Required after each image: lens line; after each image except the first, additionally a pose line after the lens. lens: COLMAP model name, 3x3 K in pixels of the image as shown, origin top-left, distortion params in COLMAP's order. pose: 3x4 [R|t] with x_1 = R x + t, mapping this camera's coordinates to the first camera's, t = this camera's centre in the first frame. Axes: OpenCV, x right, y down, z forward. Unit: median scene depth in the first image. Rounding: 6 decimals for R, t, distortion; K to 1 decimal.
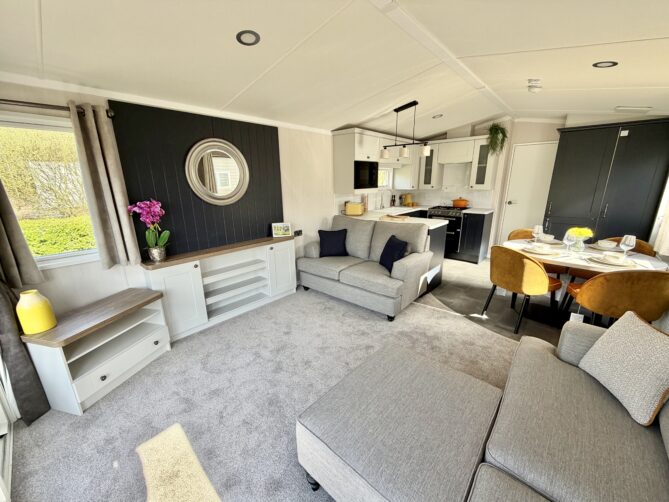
lens RADIAL K [[266.1, 0, 334.2], [0, 266.1, 251.6], [0, 0, 1]] dist [0.000931, -0.000115]
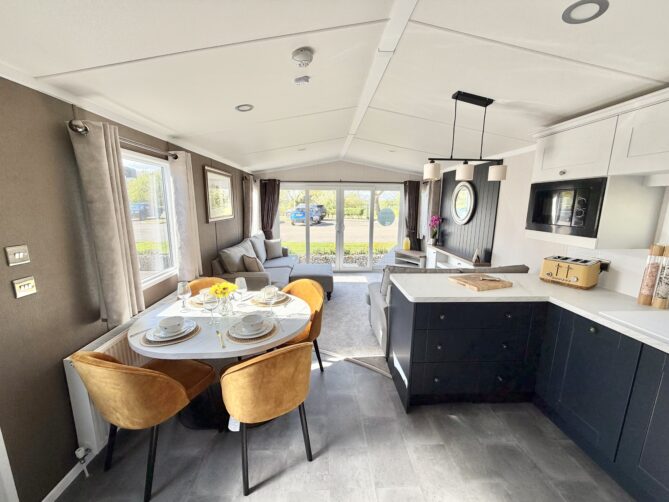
lens RADIAL K [[266.1, 0, 334.2], [0, 266.1, 251.6], [0, 0, 1]] dist [0.000931, -0.000115]
pose [[-0.715529, 0.133772, -0.685656, 0.926746], [-0.182754, 0.911469, 0.368545, -0.377263], [0.674255, 0.389011, -0.627735, 1.257244]]
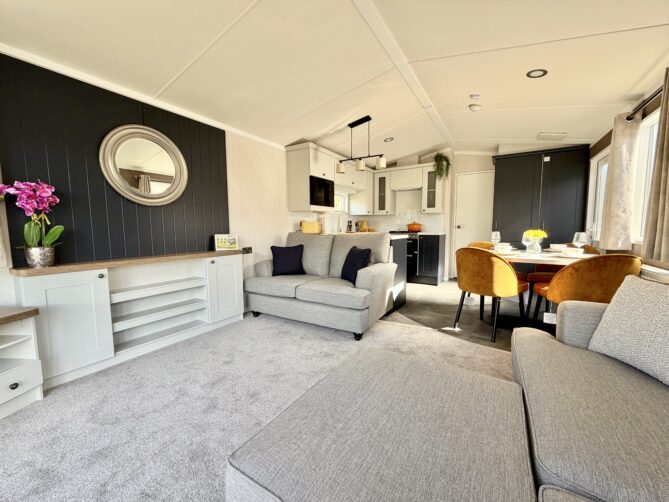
lens RADIAL K [[266.1, 0, 334.2], [0, 266.1, 251.6], [0, 0, 1]] dist [0.000931, -0.000115]
pose [[0.985591, -0.010967, 0.168793, -0.001886], [0.040404, 0.984273, -0.171970, 0.105901], [-0.164252, 0.176312, 0.970534, 0.118022]]
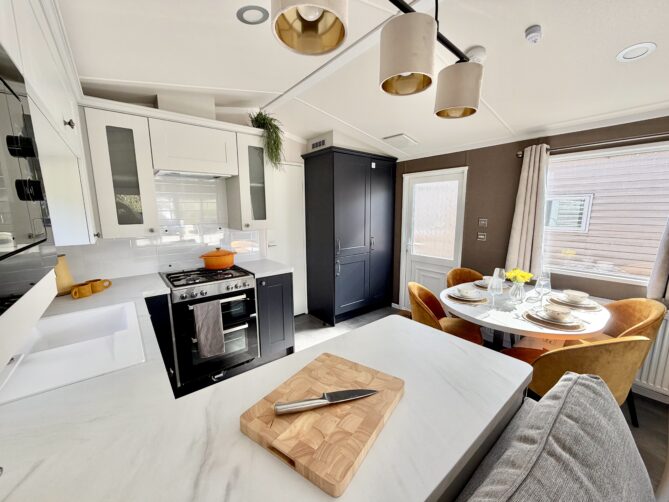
lens RADIAL K [[266.1, 0, 334.2], [0, 266.1, 251.6], [0, 0, 1]] dist [0.000931, -0.000115]
pose [[0.164455, -0.144813, 0.975697, 0.063228], [0.262307, 0.959968, 0.098266, -0.278522], [-0.950868, 0.239772, 0.195857, 1.046348]]
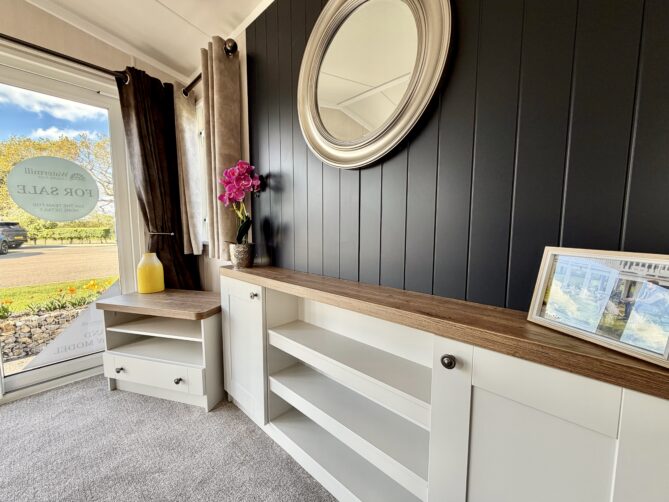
lens RADIAL K [[266.1, 0, 334.2], [0, 266.1, 251.6], [0, 0, 1]] dist [0.000931, -0.000115]
pose [[-0.019745, 0.105990, -0.994171, -0.044489], [-0.262679, 0.958882, 0.107444, -0.081515], [0.964681, 0.263269, 0.008908, 0.829241]]
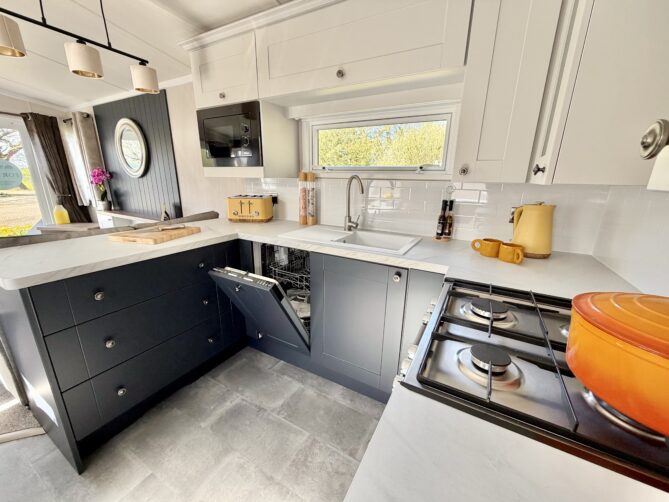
lens RADIAL K [[266.1, 0, 334.2], [0, 266.1, 251.6], [0, 0, 1]] dist [0.000931, -0.000115]
pose [[0.212926, 0.279728, -0.936170, 0.768312], [-0.275063, 0.936552, 0.217280, -0.298963], [0.937551, 0.211241, 0.276359, 1.287183]]
